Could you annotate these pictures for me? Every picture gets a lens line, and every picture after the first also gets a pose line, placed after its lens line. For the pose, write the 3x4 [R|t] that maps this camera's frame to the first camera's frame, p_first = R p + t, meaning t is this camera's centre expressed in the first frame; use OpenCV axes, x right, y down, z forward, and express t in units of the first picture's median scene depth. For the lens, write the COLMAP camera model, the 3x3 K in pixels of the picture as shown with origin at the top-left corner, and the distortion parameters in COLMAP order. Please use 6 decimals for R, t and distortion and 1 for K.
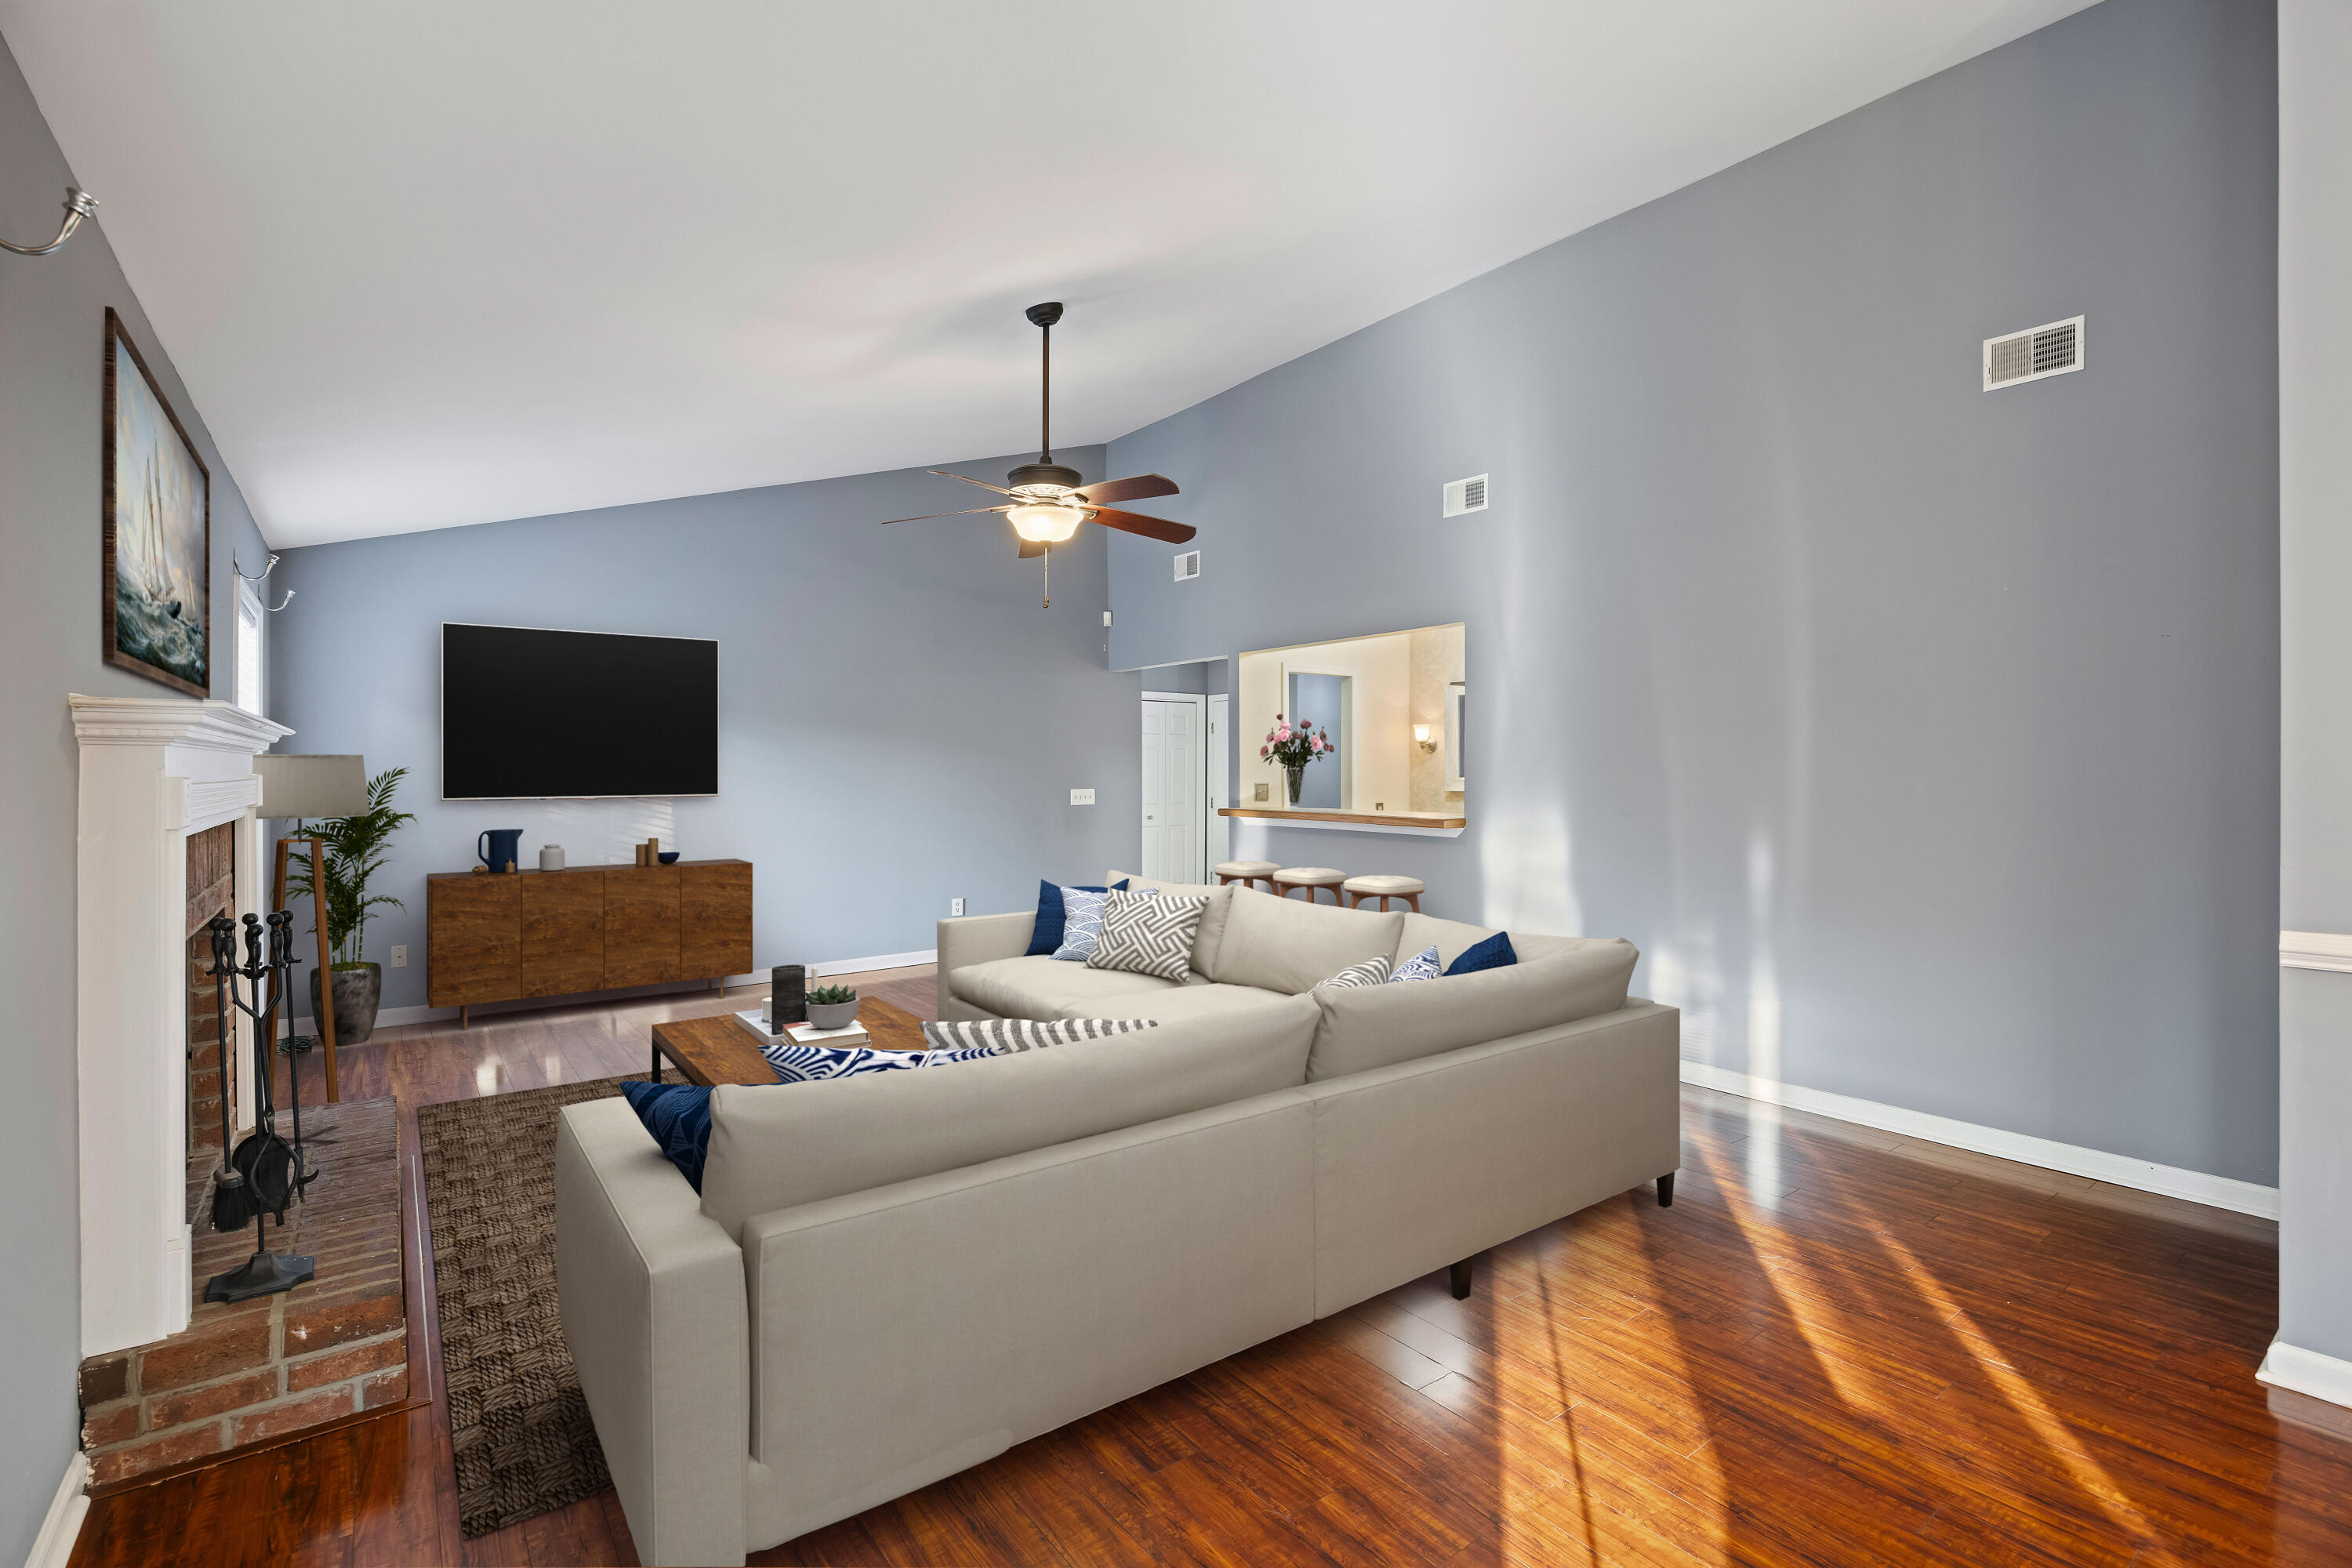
lens RADIAL K [[1055.9, 0, 1176.0], [0, 1055.9, 784.0], [0, 0, 1]] dist [-0.003040, -0.000217]
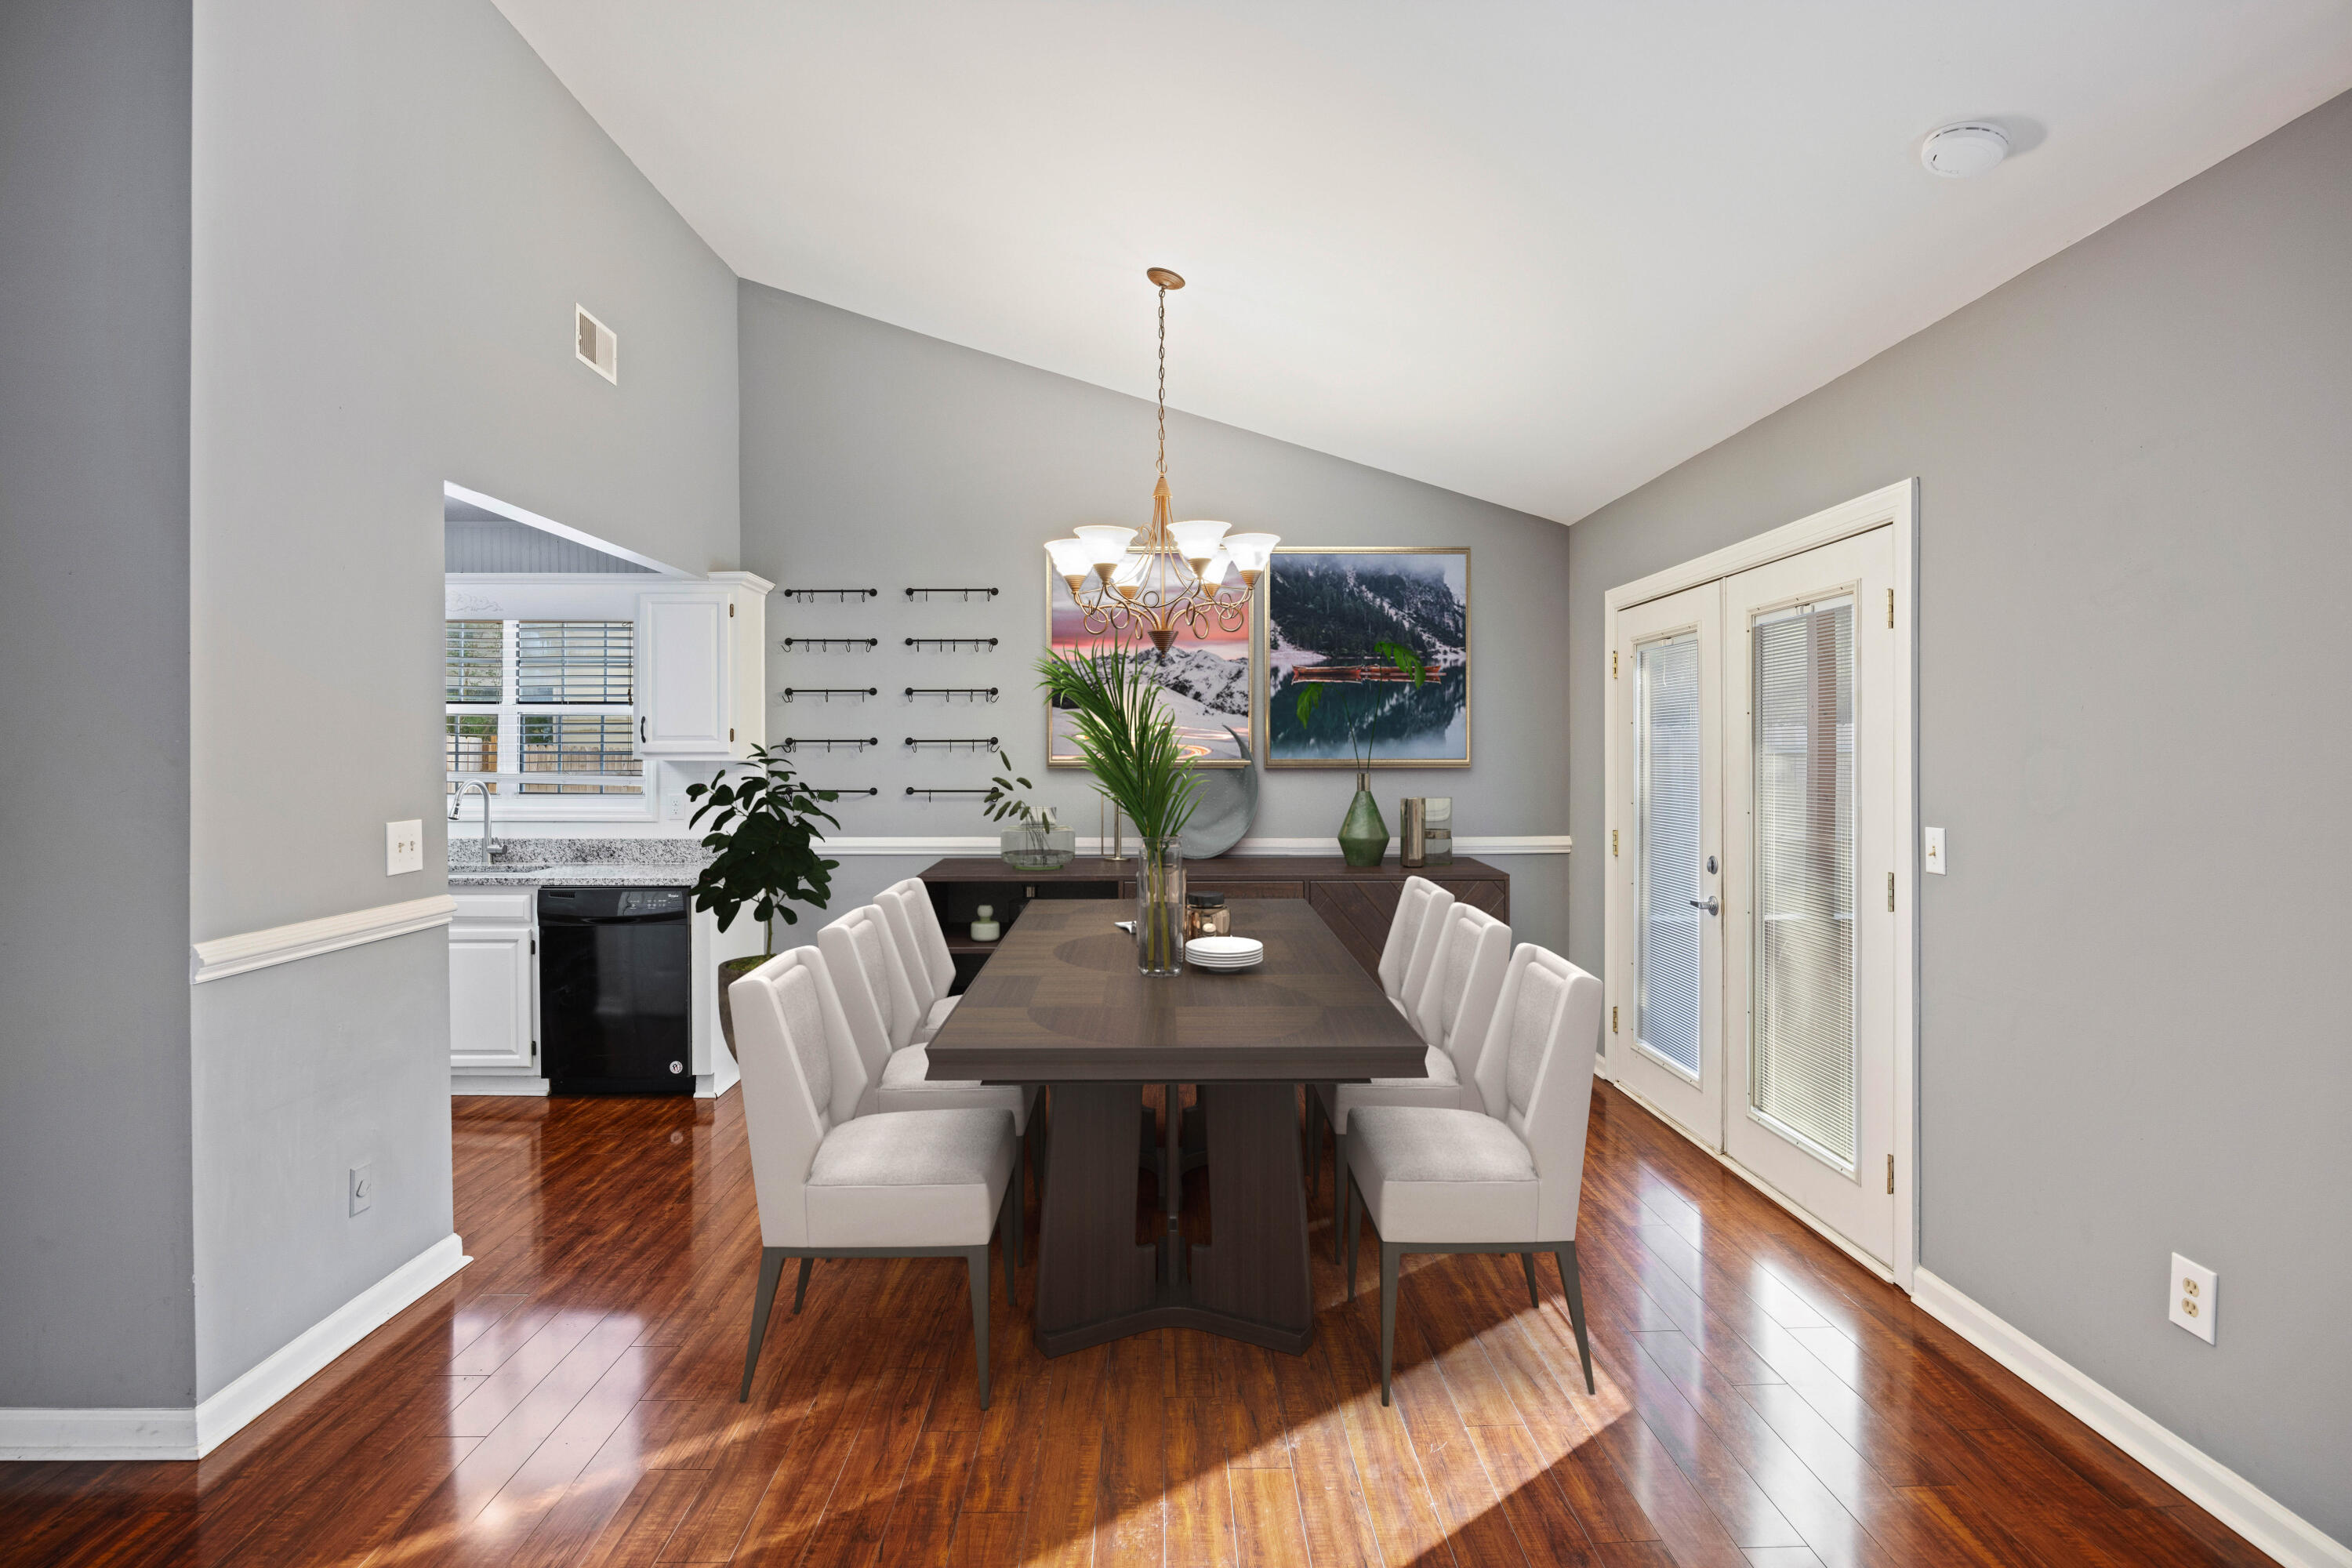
lens RADIAL K [[1137.2, 0, 1172.7], [0, 1137.2, 762.1], [0, 0, 1]] dist [-0.003420, -0.000483]
pose [[-0.808473, 0.001948, 0.588530, -0.204670], [0.009355, 0.999911, 0.009542, -0.018384], [-0.588459, 0.013220, -0.808419, 1.306588]]
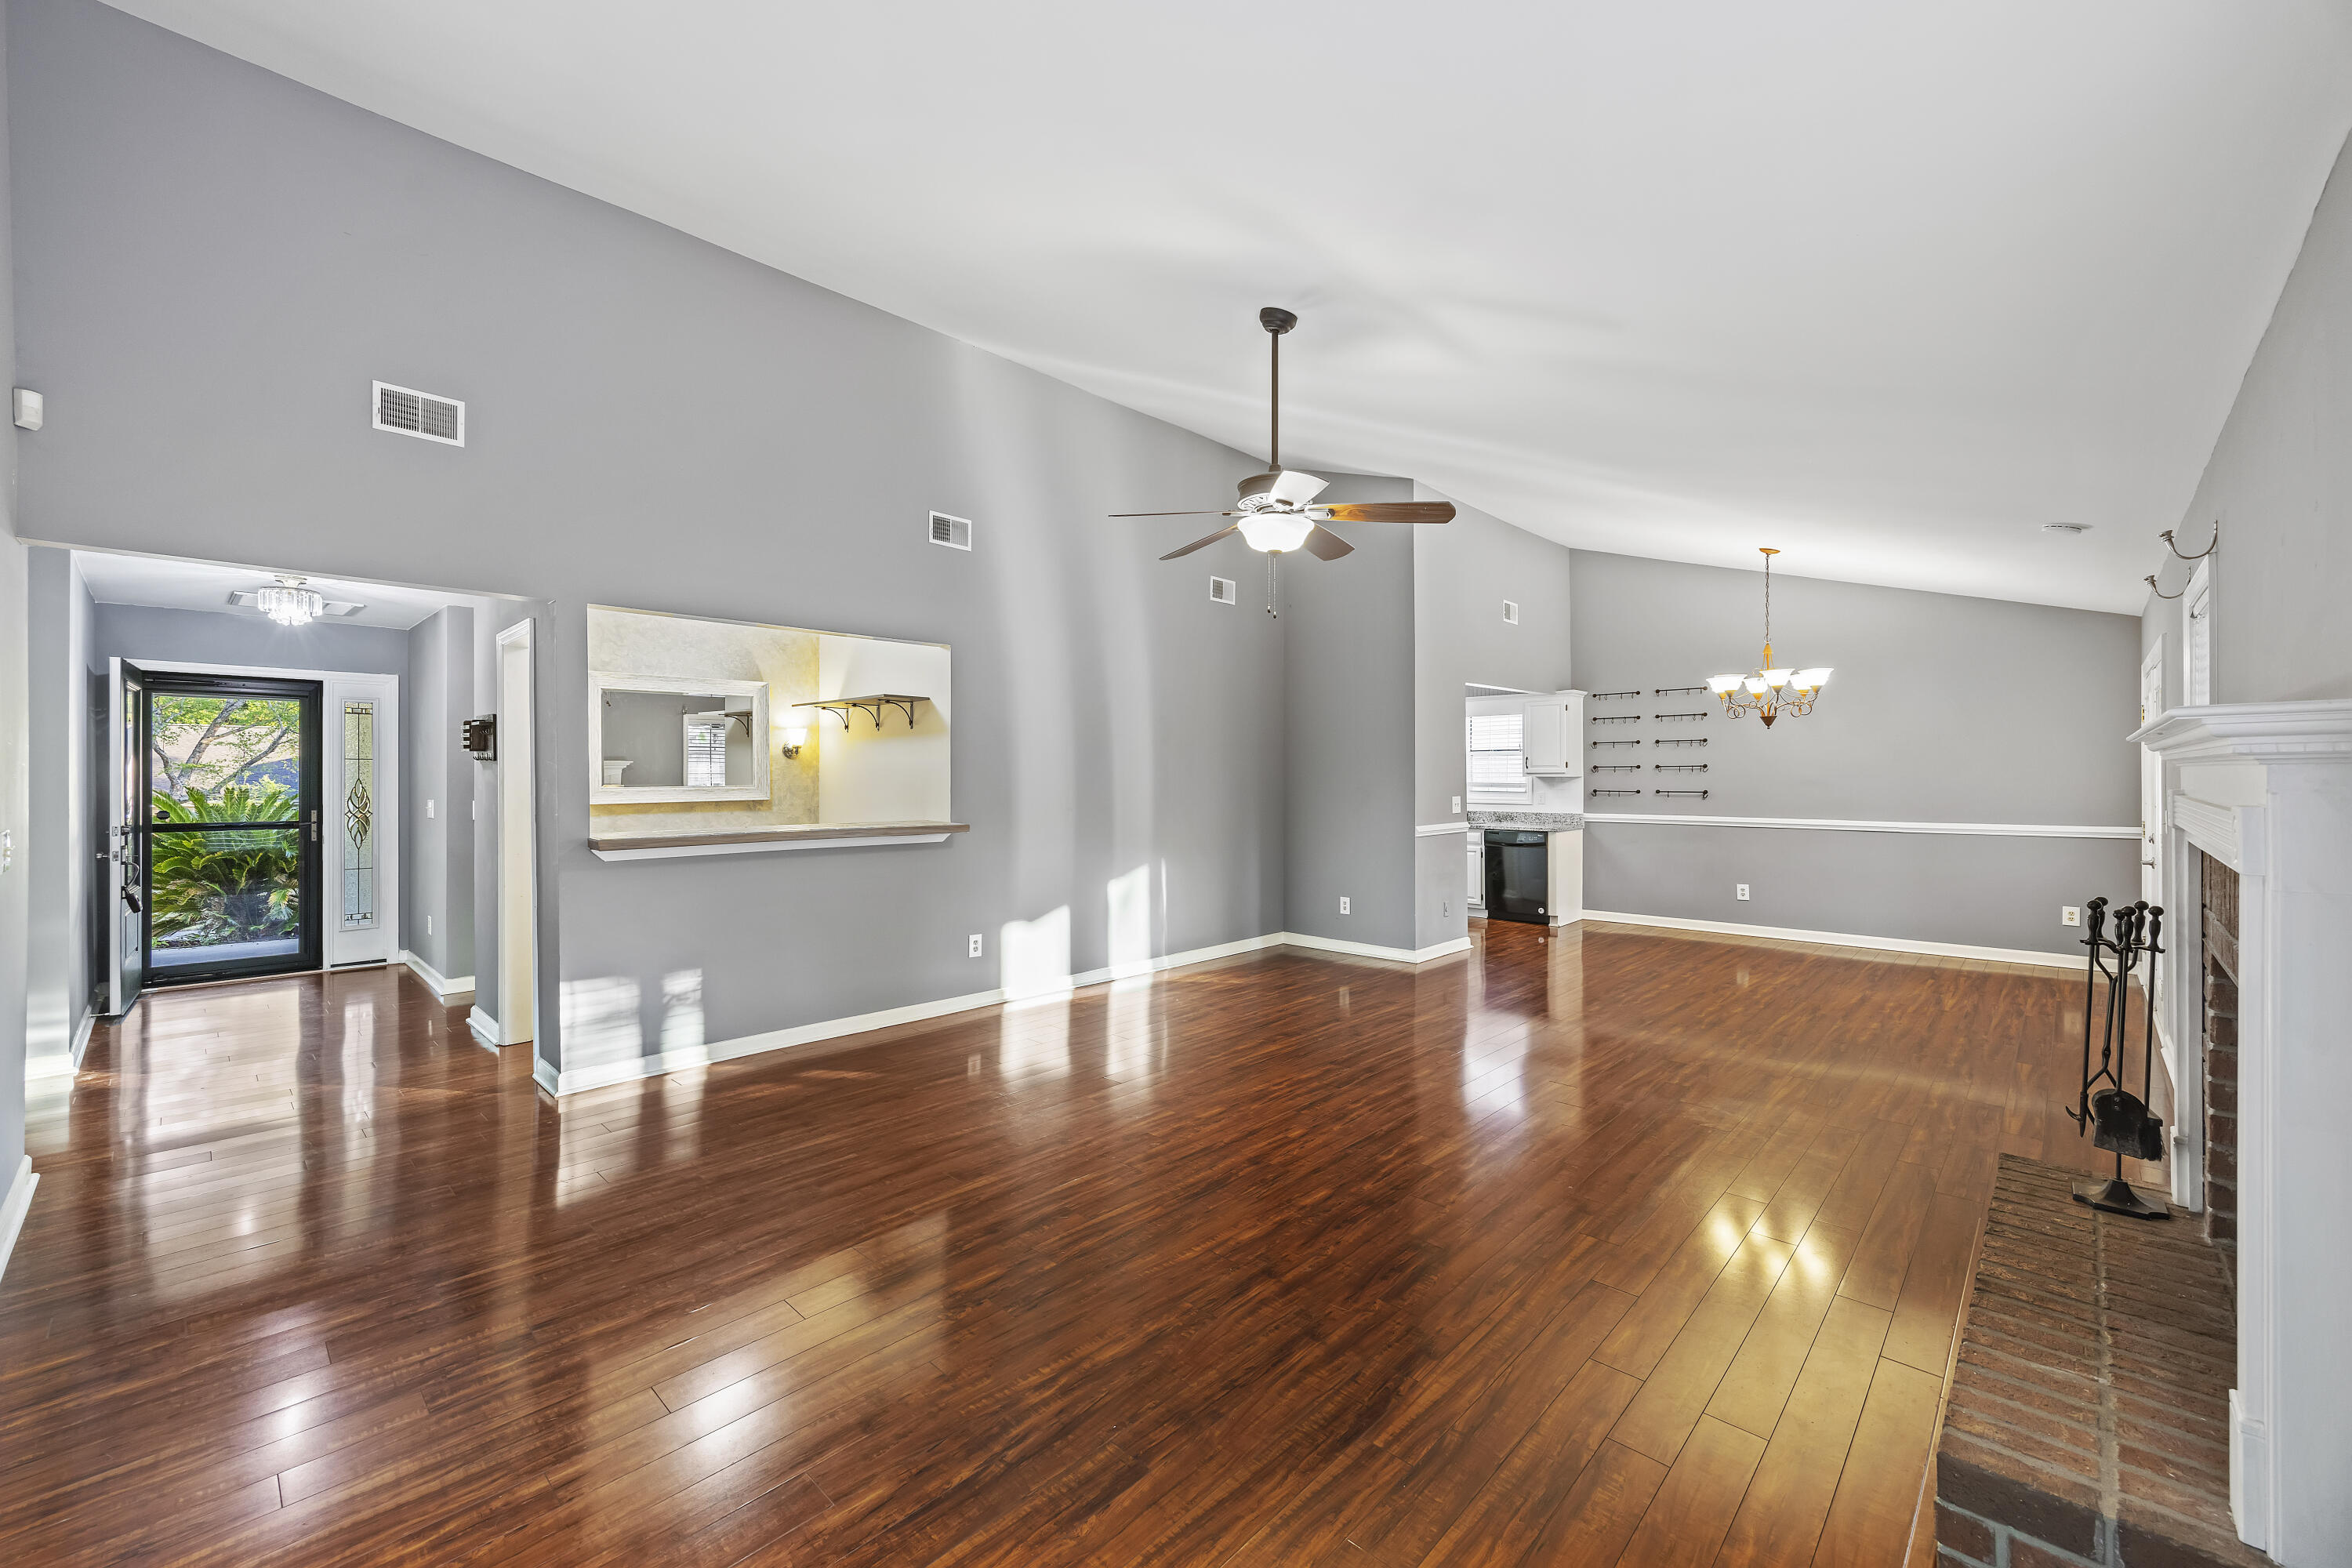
lens RADIAL K [[923.4, 0, 1177.0], [0, 923.4, 780.6], [0, 0, 1]] dist [0.012880, 0.000028]
pose [[-0.164748, -0.000549, 0.986335, -1.767322], [0.014123, 0.999896, 0.002916, -0.026614], [-0.986235, 0.014410, -0.164724, 2.272018]]
